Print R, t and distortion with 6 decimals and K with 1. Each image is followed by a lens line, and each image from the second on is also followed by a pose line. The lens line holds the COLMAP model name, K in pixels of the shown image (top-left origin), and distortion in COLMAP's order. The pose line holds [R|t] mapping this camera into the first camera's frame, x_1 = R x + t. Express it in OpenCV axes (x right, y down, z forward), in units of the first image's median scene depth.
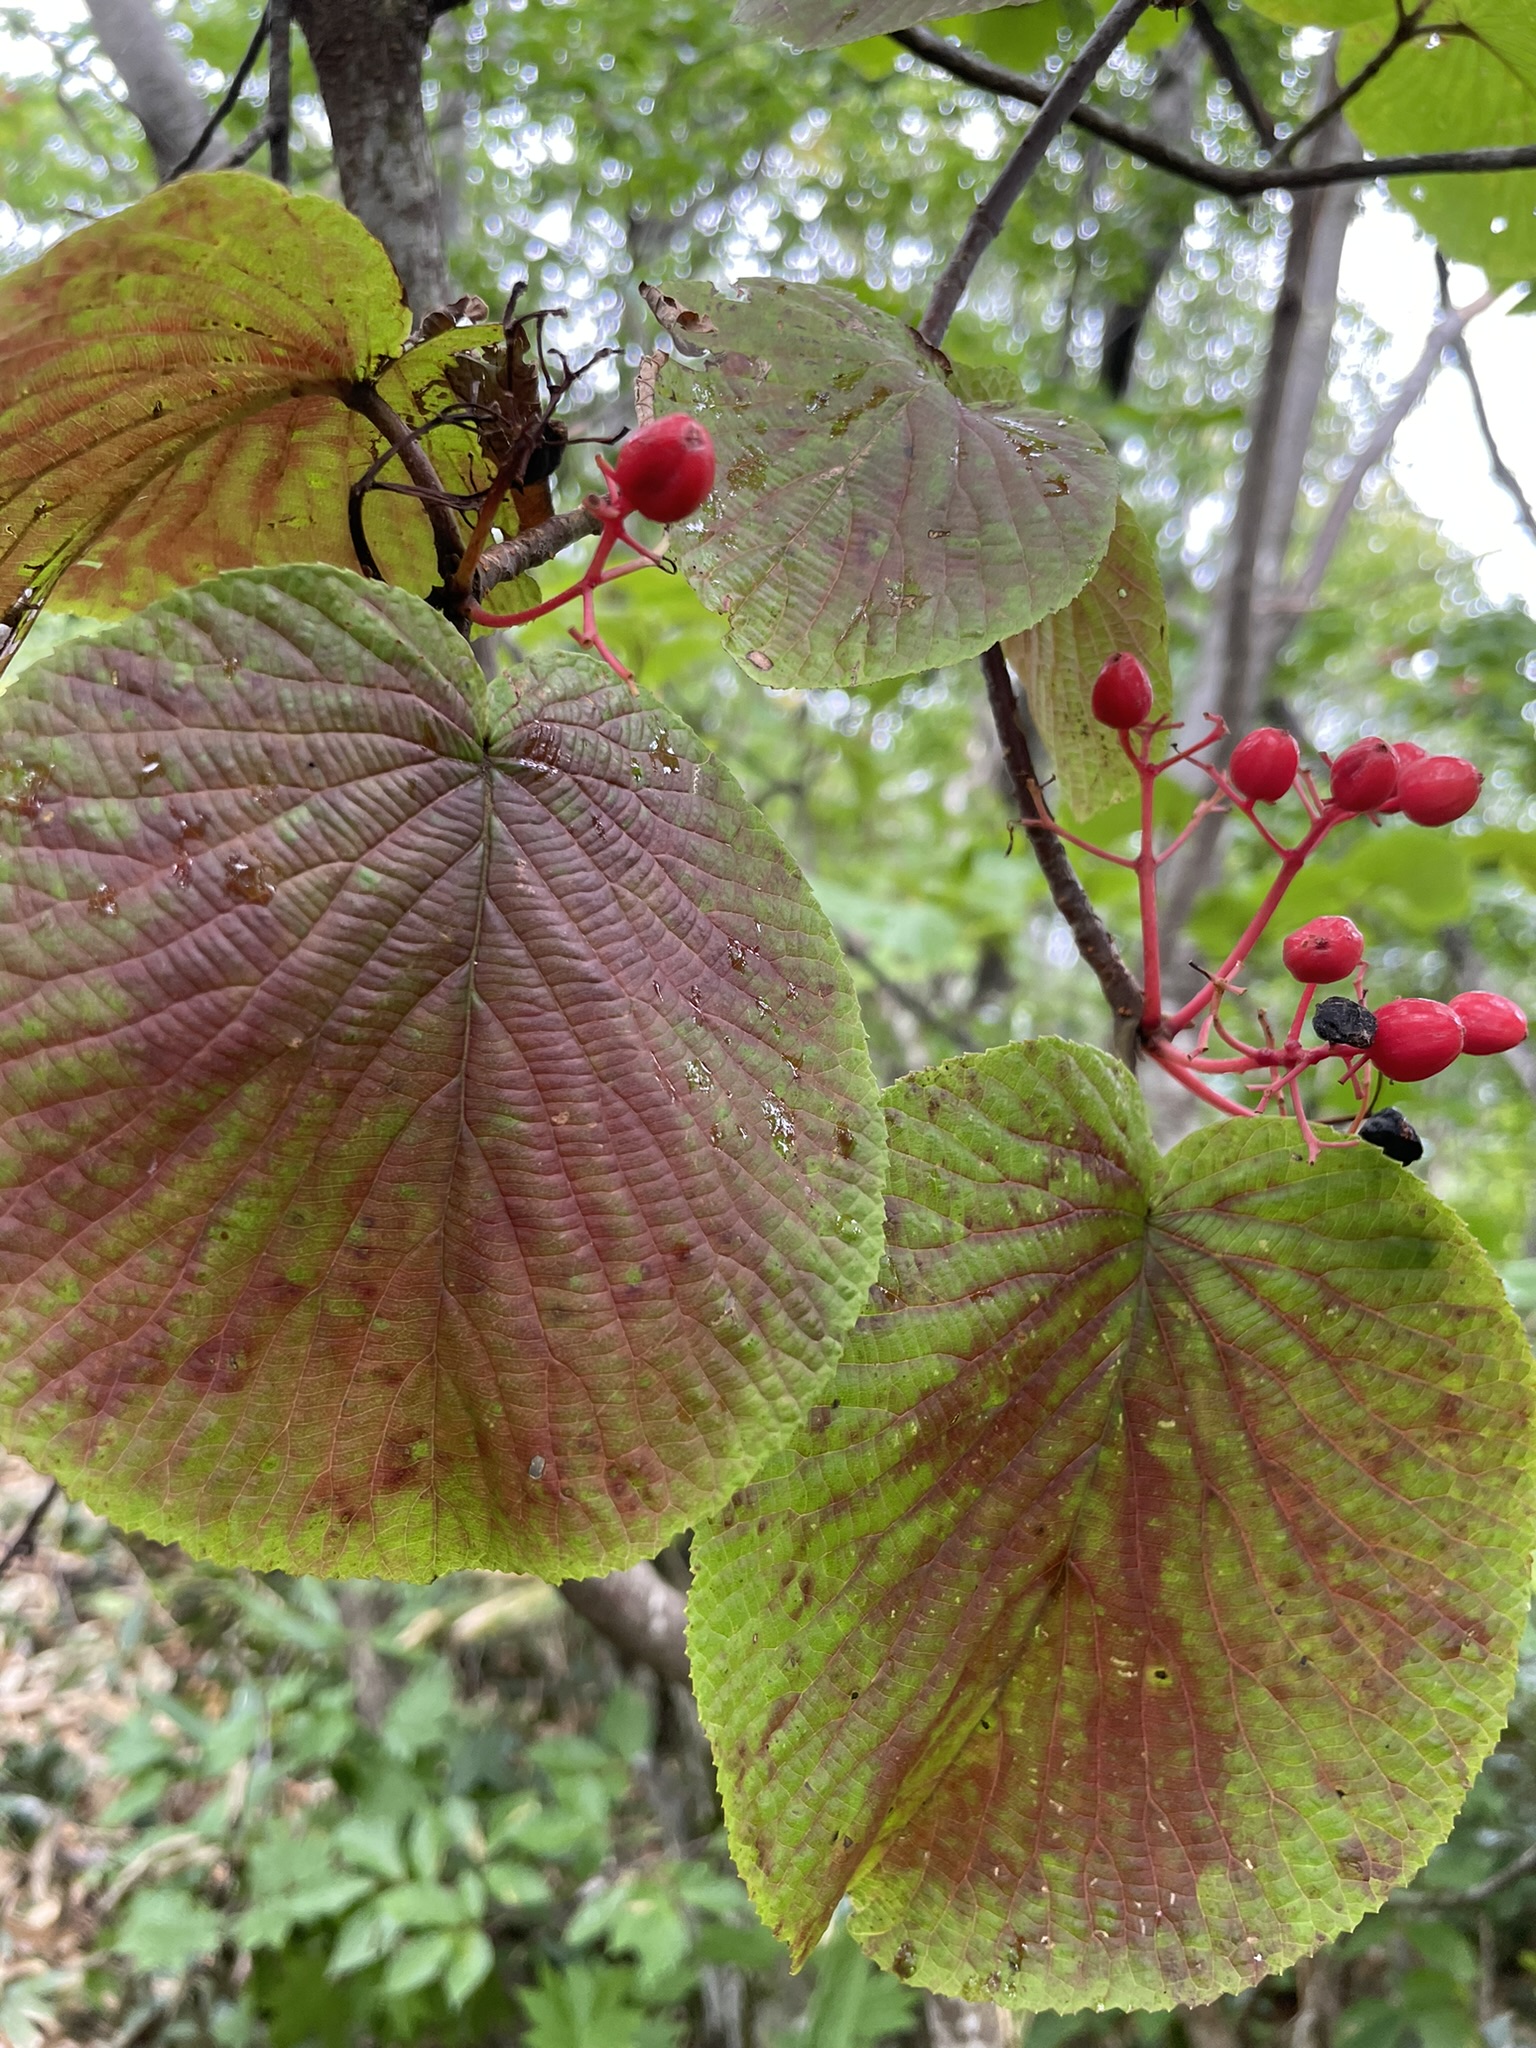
lens RADIAL K [[1495.8, 0, 768.0], [0, 1495.8, 1024.0], [0, 0, 1]] dist [0.063915, -0.117141]
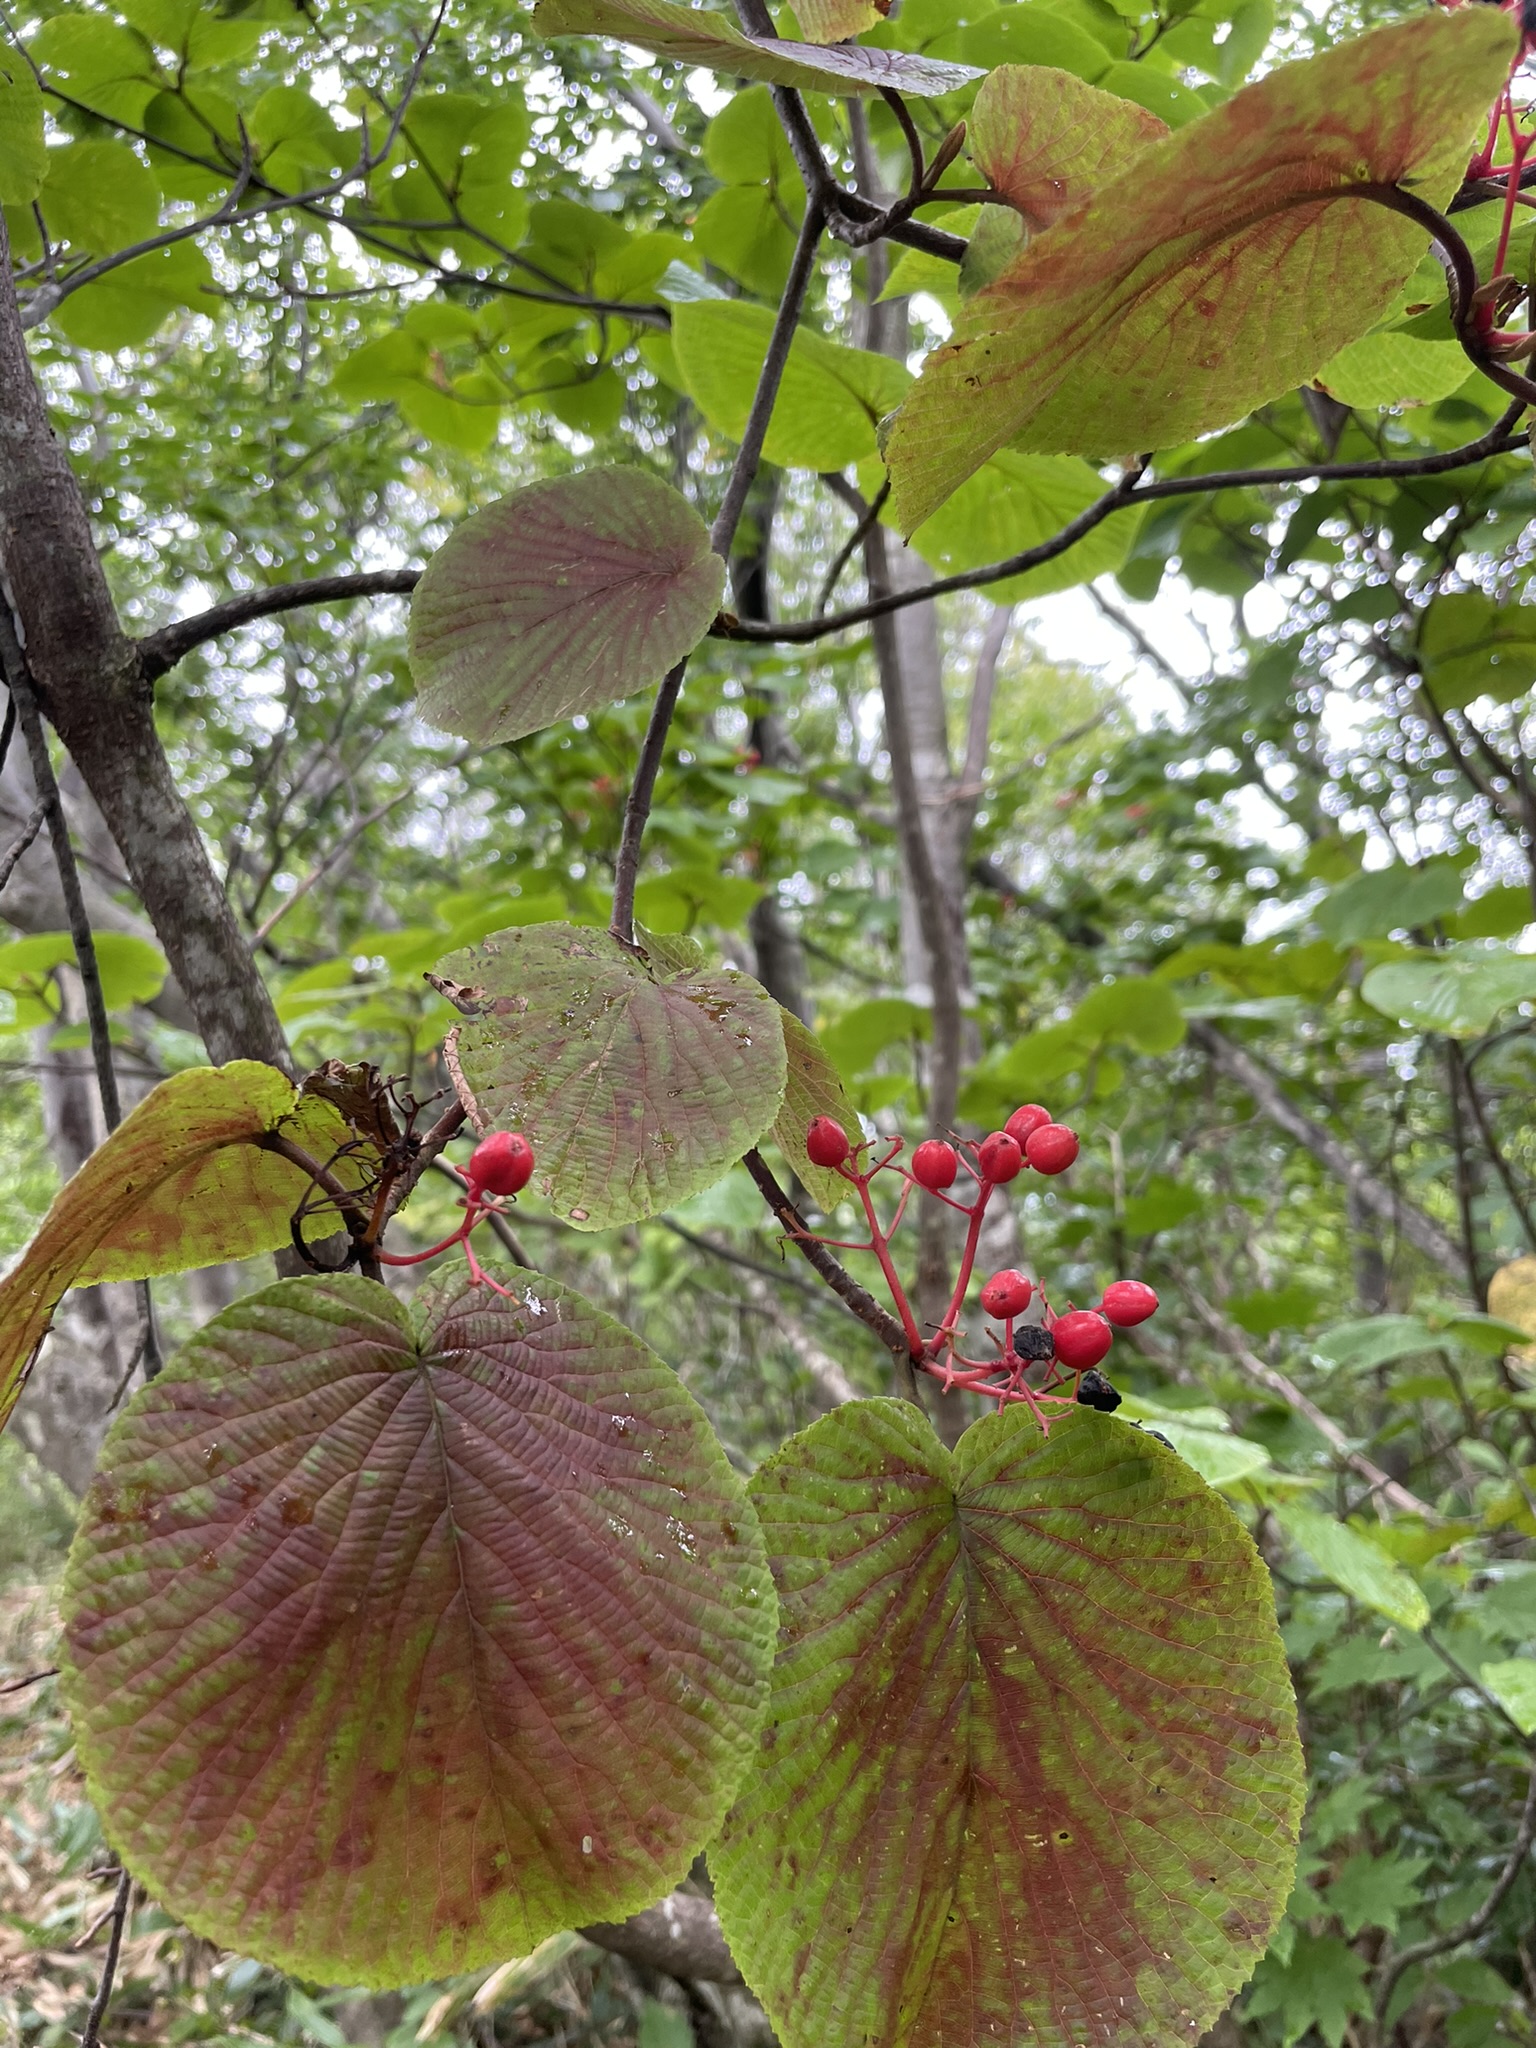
lens RADIAL K [[1574.4, 0, 768.0], [0, 1574.4, 1024.0], [0, 0, 1]] dist [0.067312, -0.109480]
pose [[0.953539, -0.266206, 0.141062, 0.002621], [0.281417, 0.954194, -0.101585, -0.215046], [-0.107558, 0.136562, 0.984775, -0.530712]]
